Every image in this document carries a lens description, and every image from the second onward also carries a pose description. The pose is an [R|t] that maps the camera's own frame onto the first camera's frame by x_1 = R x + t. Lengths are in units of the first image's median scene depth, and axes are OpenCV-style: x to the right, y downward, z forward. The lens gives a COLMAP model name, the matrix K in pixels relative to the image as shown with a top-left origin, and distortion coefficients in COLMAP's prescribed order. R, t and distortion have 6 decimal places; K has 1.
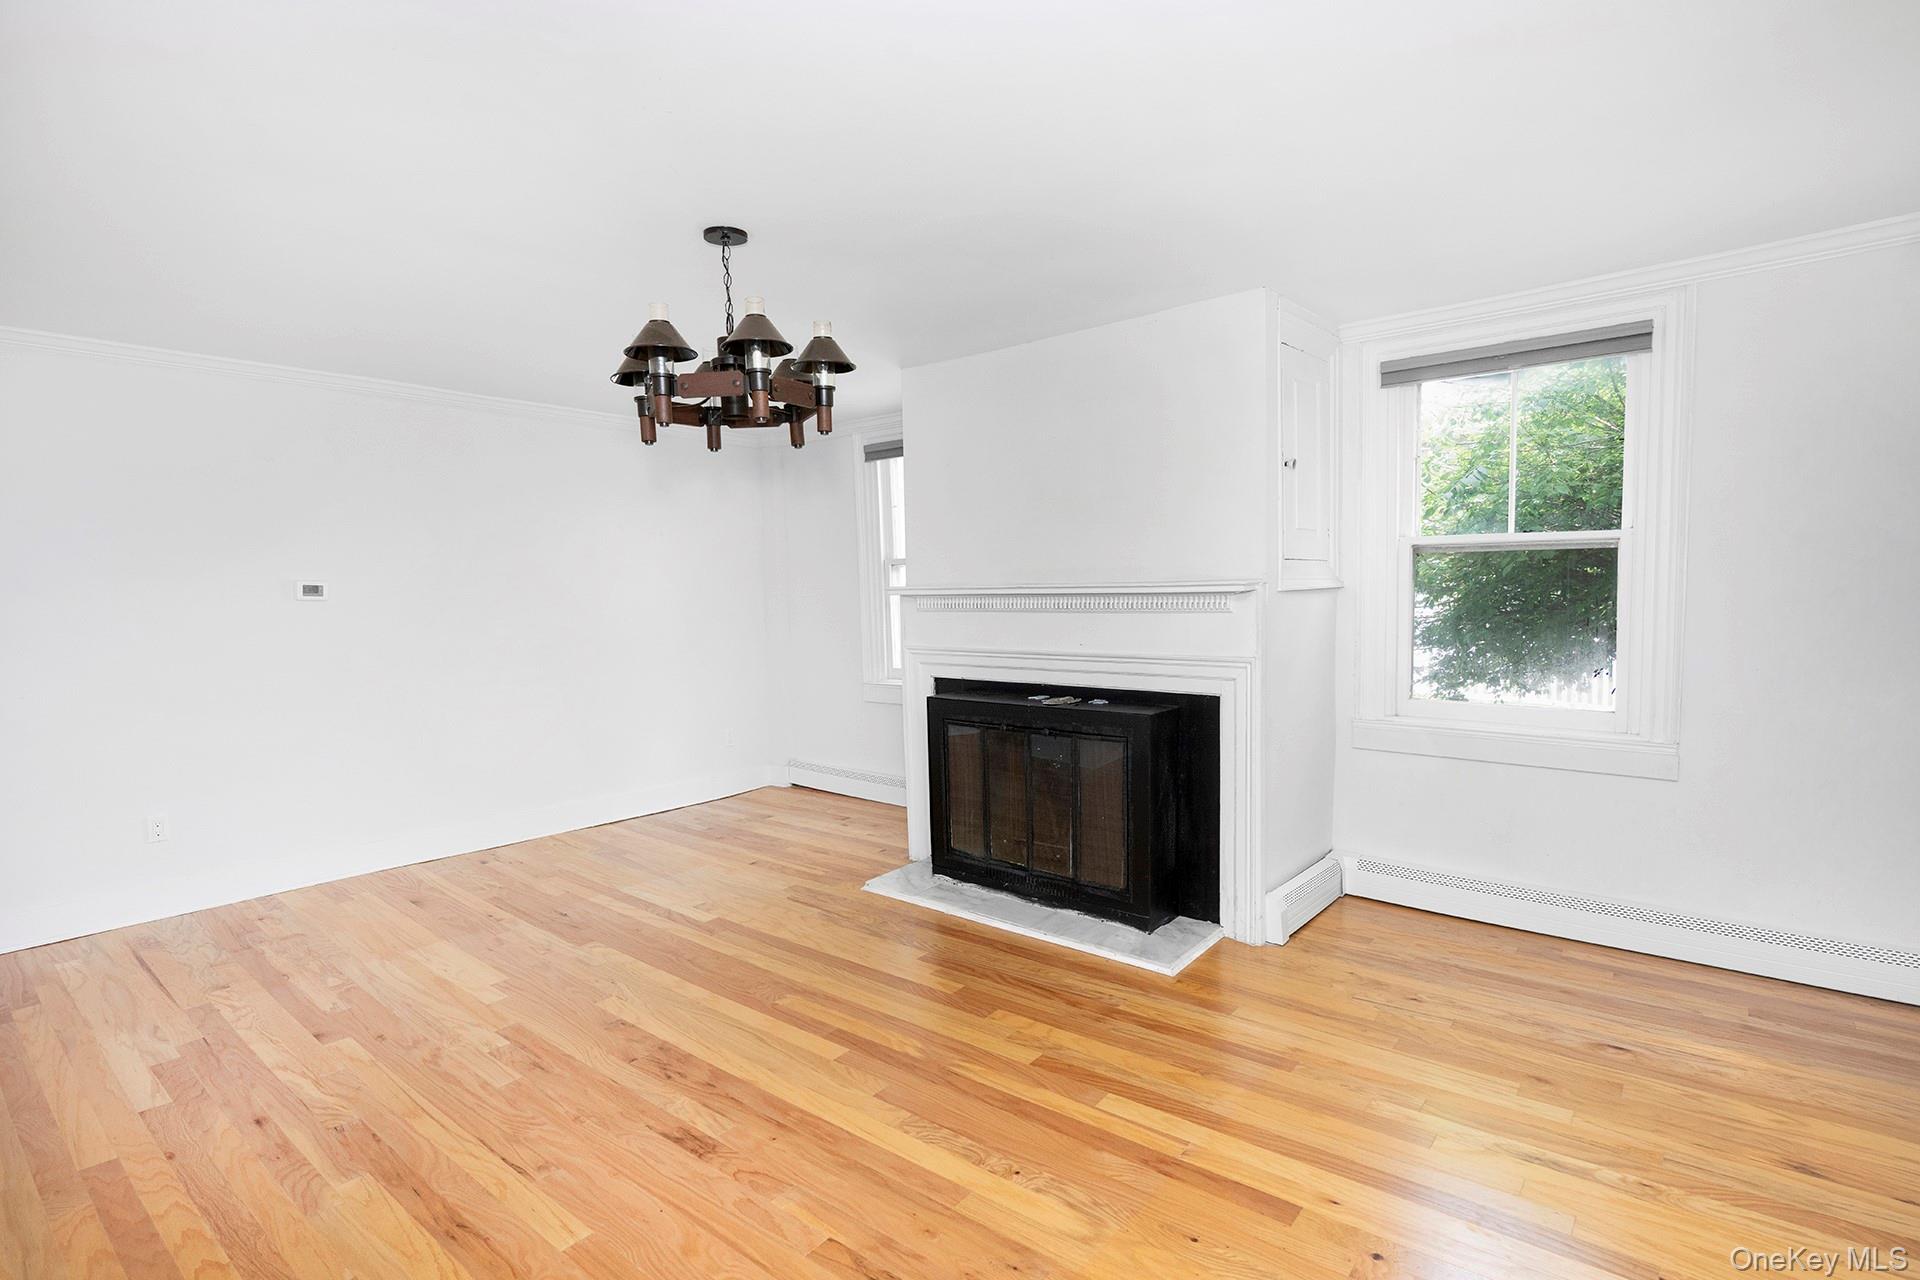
lens RADIAL K [[971.3, 0, 960.0], [0, 971.3, 640.0], [0, 0, 1]] dist [-0.003751, -0.000281]
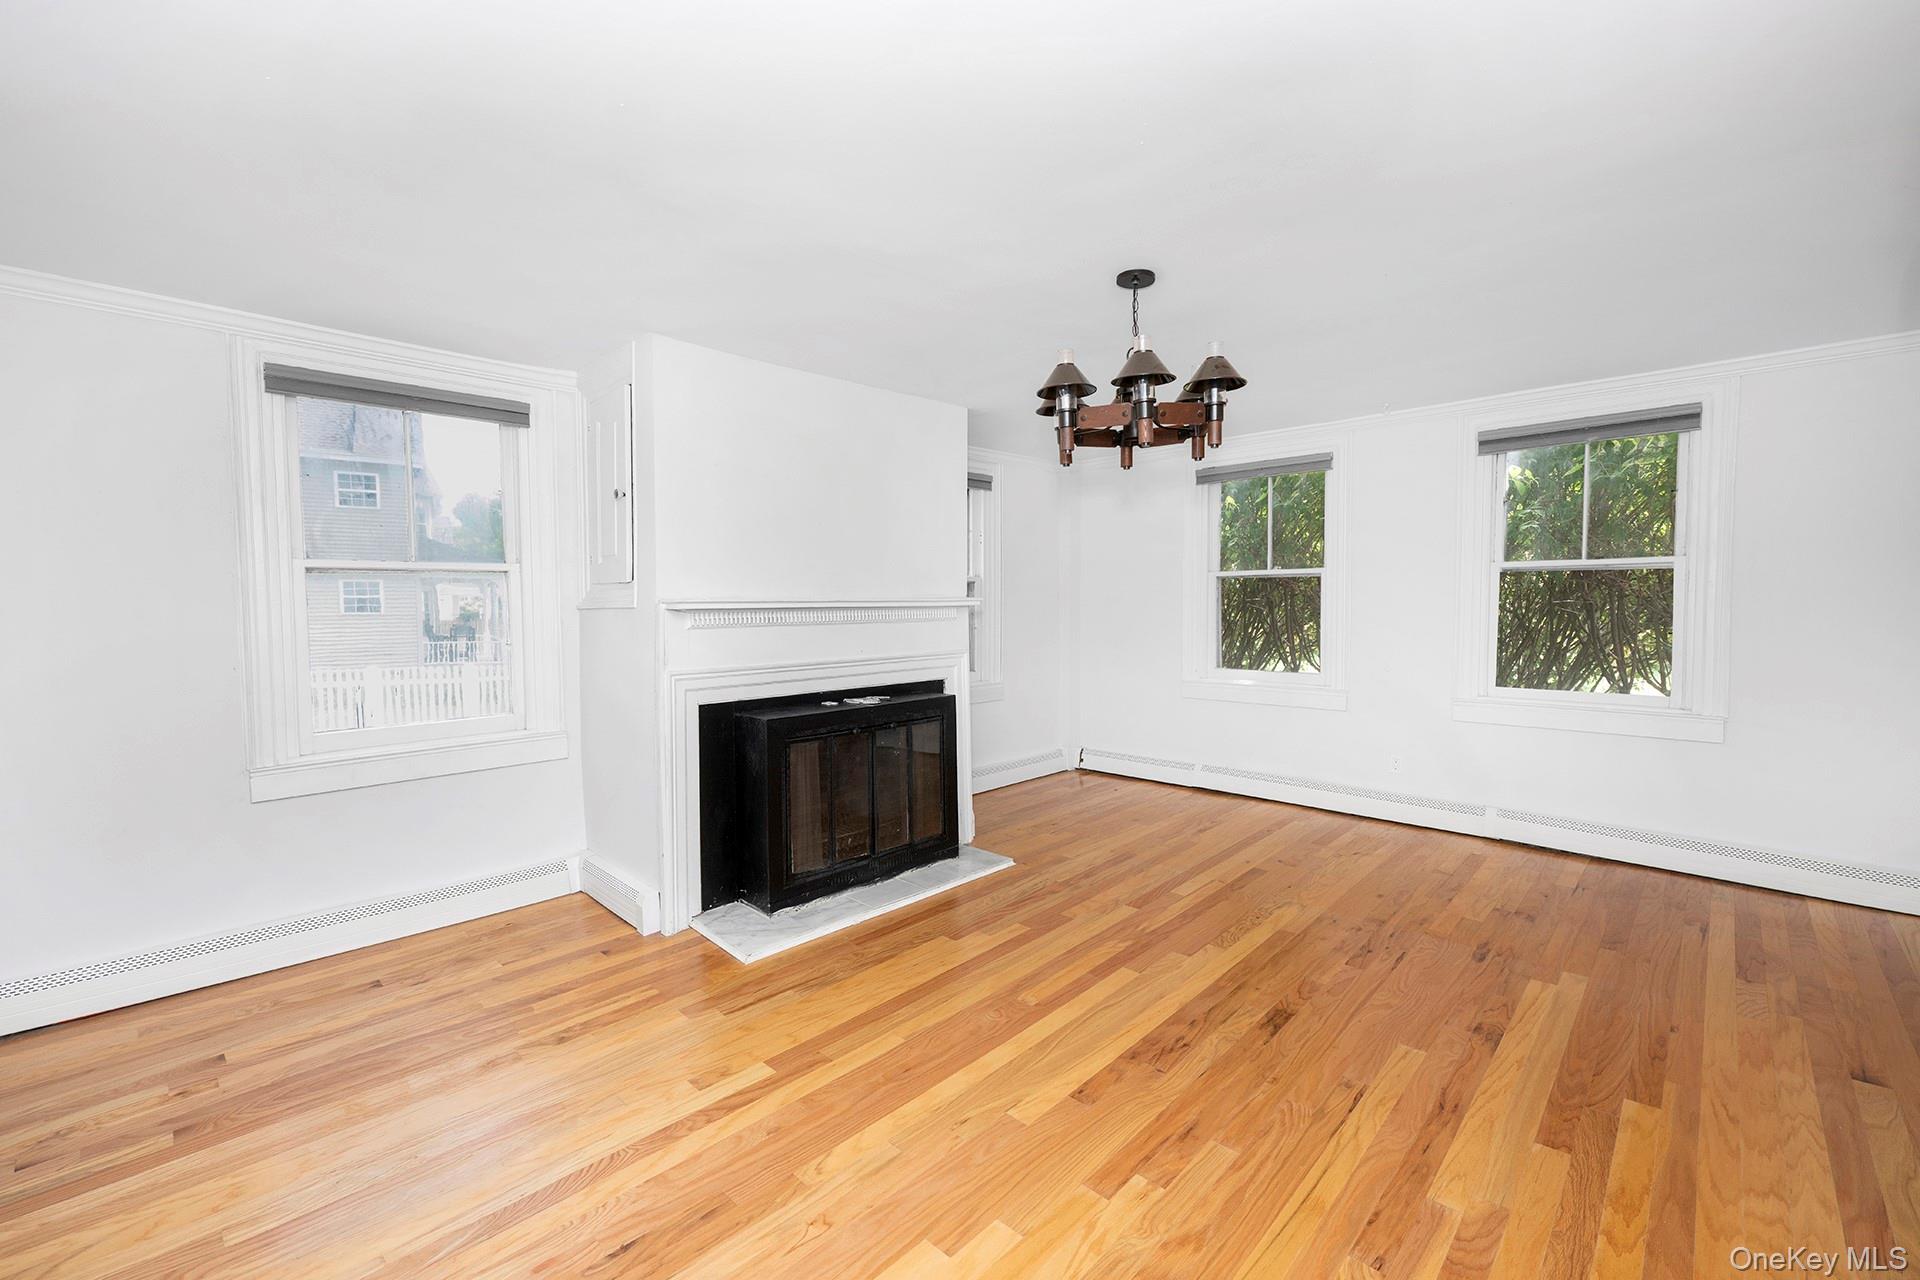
lens RADIAL K [[802.7, 0, 992.8], [0, 802.7, 636.2], [0, 0, 1]] dist [-0.001856, -0.000452]
pose [[0.036882, -0.022331, 0.999070, -1.089682], [0.070616, 0.997309, 0.019684, -0.027463], [-0.996822, 0.069824, 0.038359, 1.060064]]
